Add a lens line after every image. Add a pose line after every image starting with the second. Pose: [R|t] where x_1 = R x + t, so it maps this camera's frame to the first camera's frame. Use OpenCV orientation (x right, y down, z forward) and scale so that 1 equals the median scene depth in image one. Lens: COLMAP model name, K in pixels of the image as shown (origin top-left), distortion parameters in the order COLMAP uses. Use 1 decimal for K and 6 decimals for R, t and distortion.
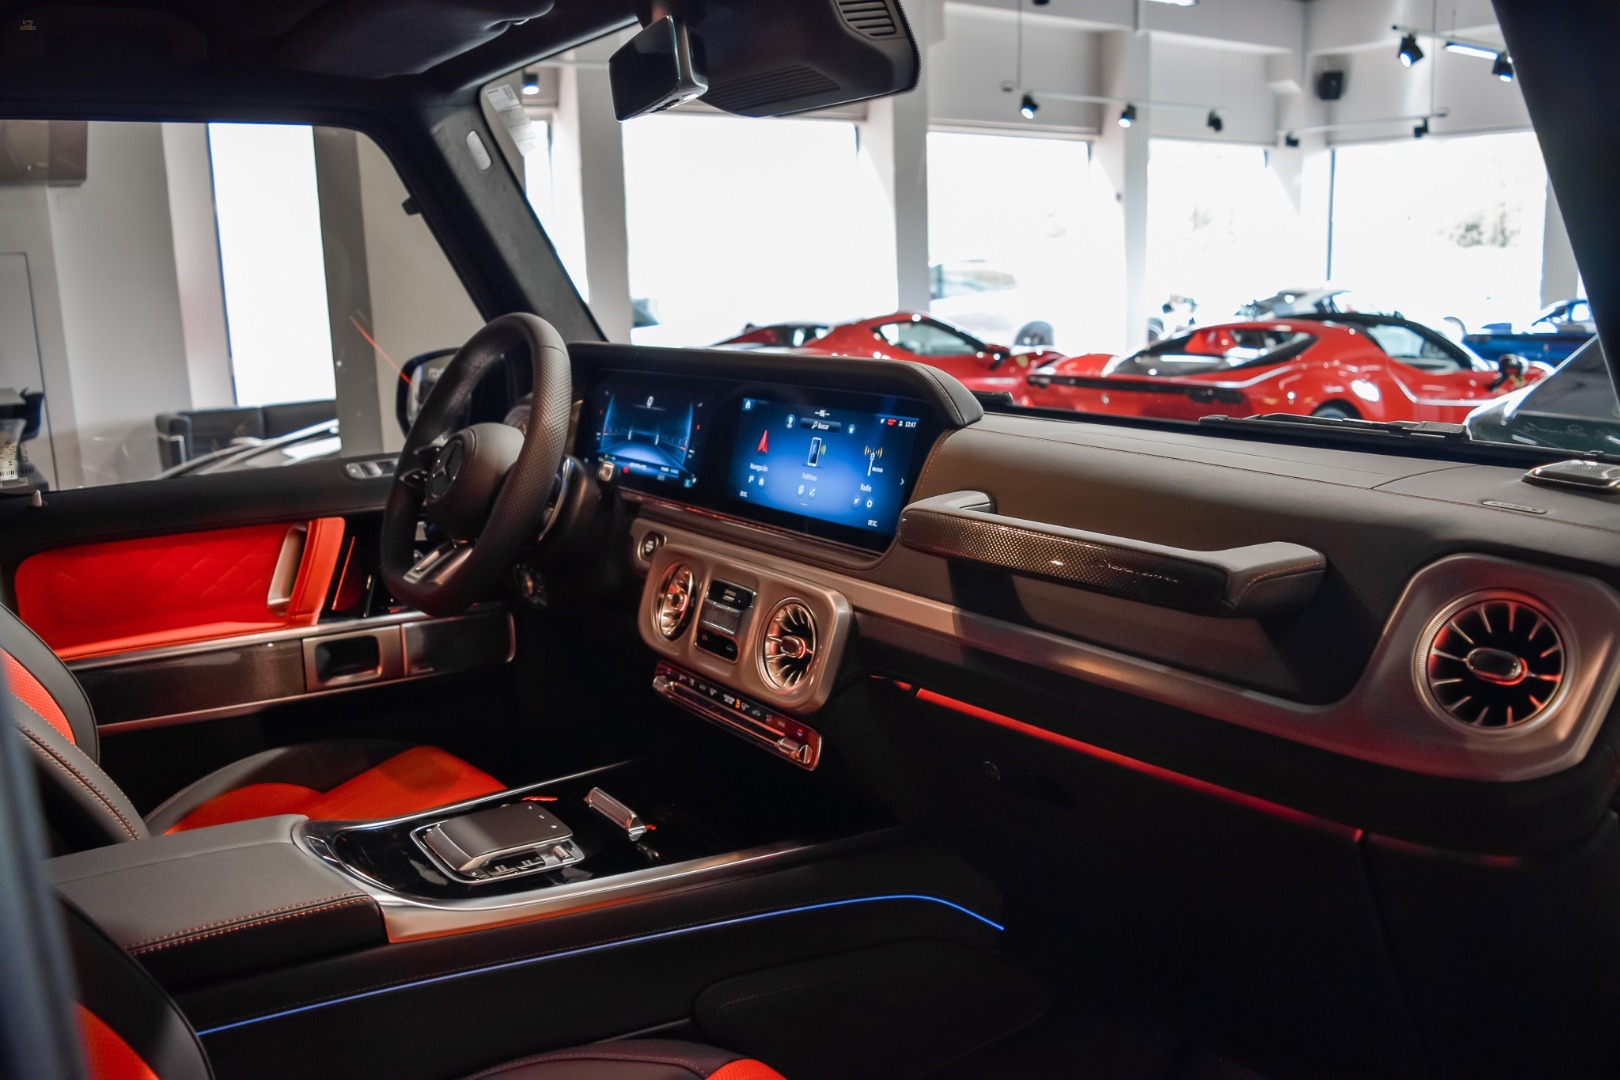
lens RADIAL K [[1244.7, 0, 789.8], [0, 1244.7, 539.7], [0, 0, 1]] dist [-0.081729, 0.003635]
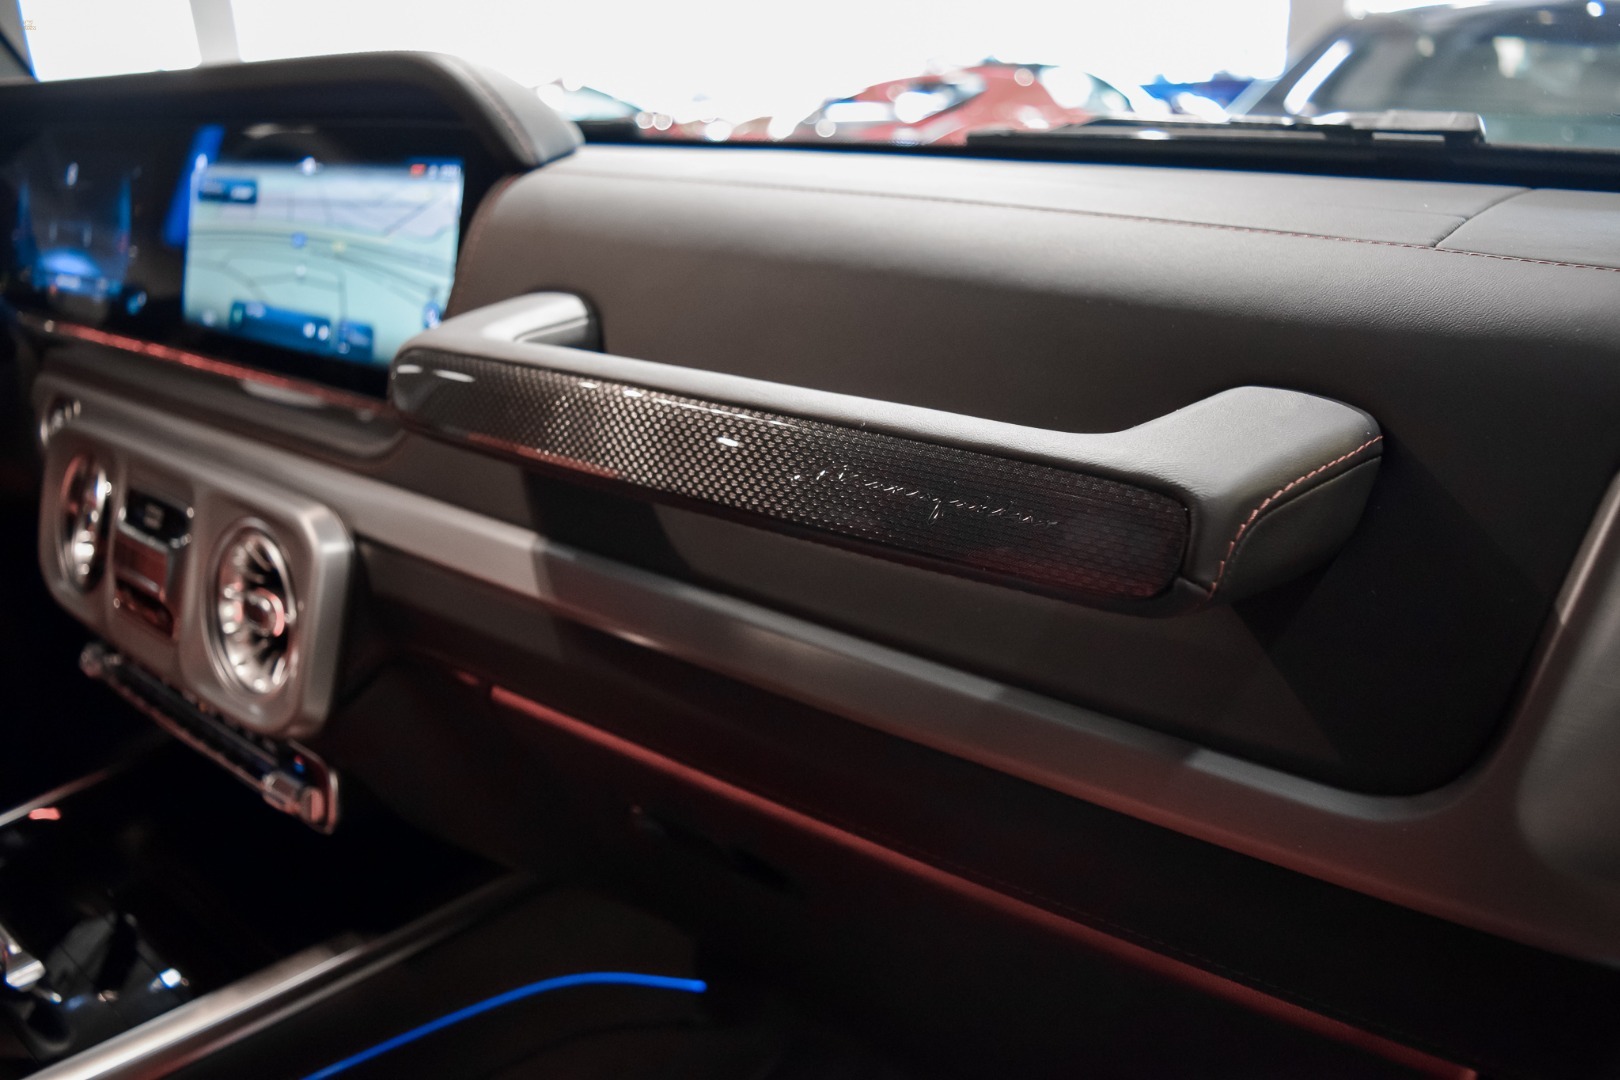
lens RADIAL K [[1244.7, 0, 789.8], [0, 1244.7, 539.7], [0, 0, 1]] dist [-0.081729, 0.003635]
pose [[0.966089, -0.113758, 0.231799, 0.103146], [0.071444, 0.980439, 0.183398, -0.024633], [-0.248128, -0.160618, 0.955319, 0.449368]]
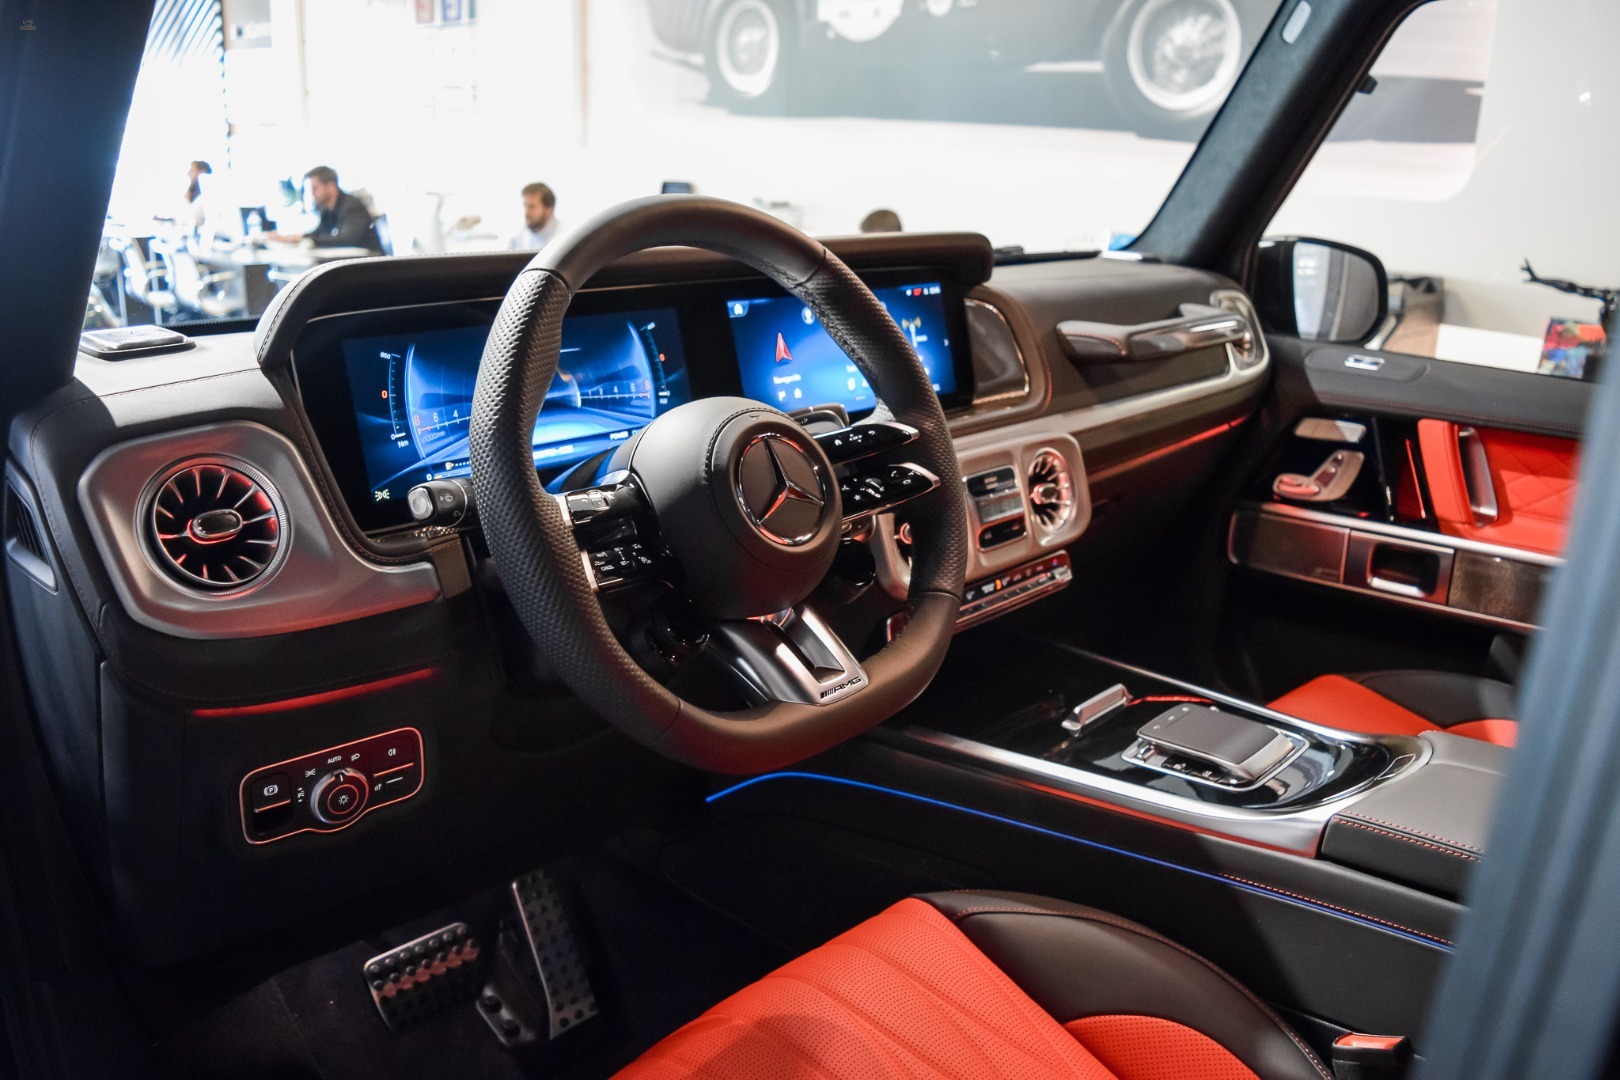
lens RADIAL K [[1244.7, 0, 789.8], [0, 1244.7, 539.7], [0, 0, 1]] dist [-0.081729, 0.003635]
pose [[-0.167014, -0.284429, 0.944037, -1.014524], [0.178381, 0.932968, 0.312652, -0.262468], [-0.969684, 0.220616, -0.105082, 1.342708]]
